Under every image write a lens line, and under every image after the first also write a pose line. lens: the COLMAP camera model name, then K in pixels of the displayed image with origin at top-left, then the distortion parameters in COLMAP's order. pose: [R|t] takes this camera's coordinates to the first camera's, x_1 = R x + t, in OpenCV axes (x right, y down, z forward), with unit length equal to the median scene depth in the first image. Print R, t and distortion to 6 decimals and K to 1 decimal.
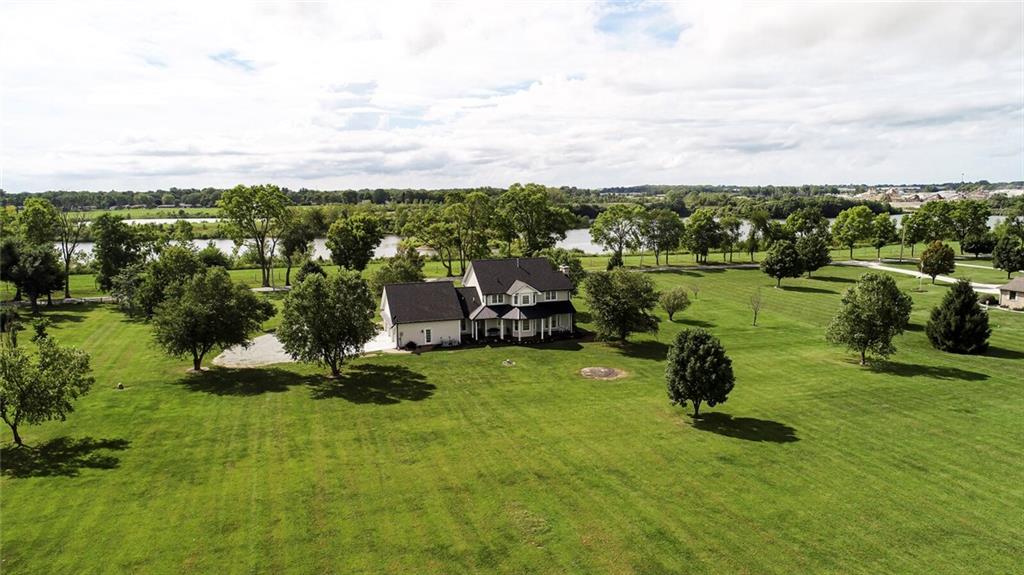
lens RADIAL K [[681.6, 0, 512.0], [0, 681.6, 287.5], [0, 0, 1]] dist [-0.007232, 0.000373]
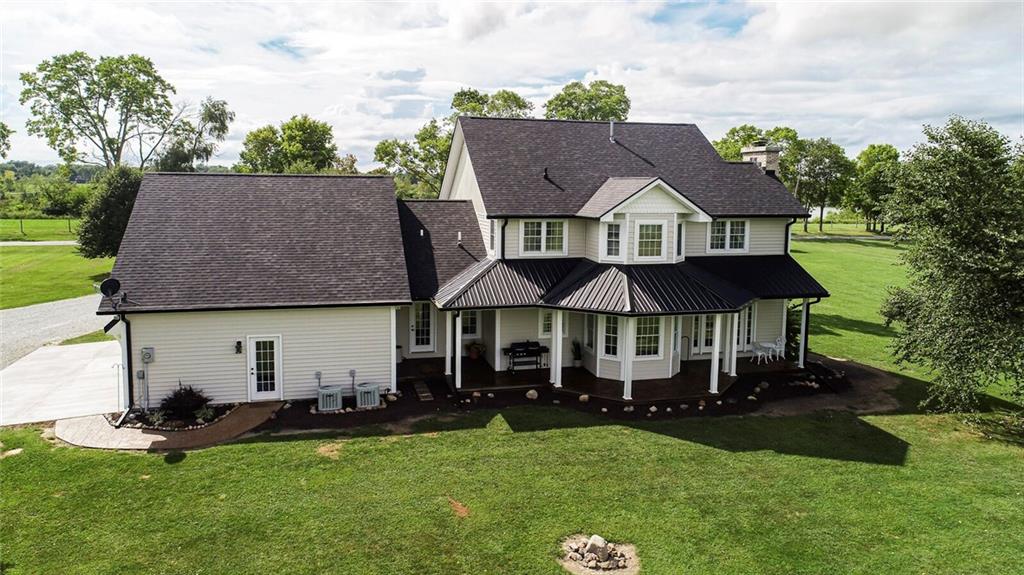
lens RADIAL K [[681.6, 0, 512.0], [0, 681.6, 287.5], [0, 0, 1]] dist [-0.007232, 0.000373]
pose [[0.997225, 0.027932, -0.069011, -0.014378], [-0.027790, 0.999609, 0.003011, 0.037002], [0.069068, -0.001085, 0.997611, 0.726639]]
